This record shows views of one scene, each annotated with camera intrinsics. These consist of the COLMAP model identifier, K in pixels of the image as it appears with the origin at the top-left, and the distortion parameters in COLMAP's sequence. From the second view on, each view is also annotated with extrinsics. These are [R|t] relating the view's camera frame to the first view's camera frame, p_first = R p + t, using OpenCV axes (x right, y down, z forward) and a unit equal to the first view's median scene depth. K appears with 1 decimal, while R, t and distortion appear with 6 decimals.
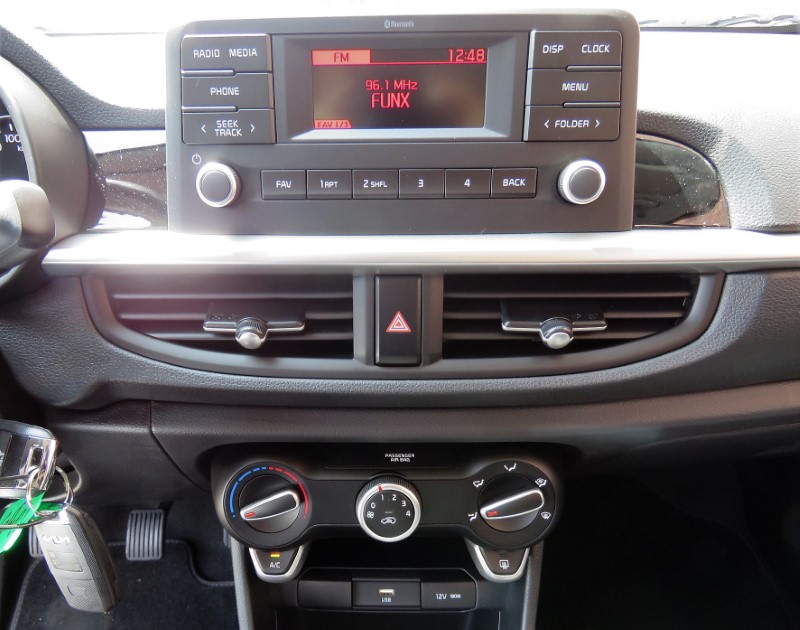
lens RADIAL K [[532.2, 0, 385.8], [0, 532.2, 355.9], [0, 0, 1]] dist [0.015032, 0.000665]
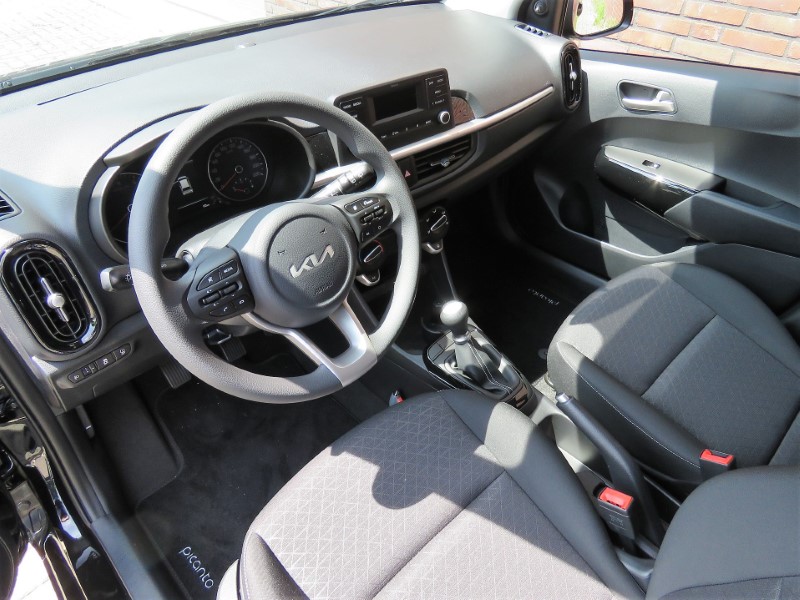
lens RADIAL K [[496.3, 0, 400.0], [0, 496.3, 300.0], [0, 0, 1]] dist [0.001498, -0.000044]
pose [[0.785817, -0.413155, 0.460211, -1.684458], [0.303372, 0.905956, 0.295312, -0.264690], [-0.538941, -0.092446, 0.837256, -1.525080]]
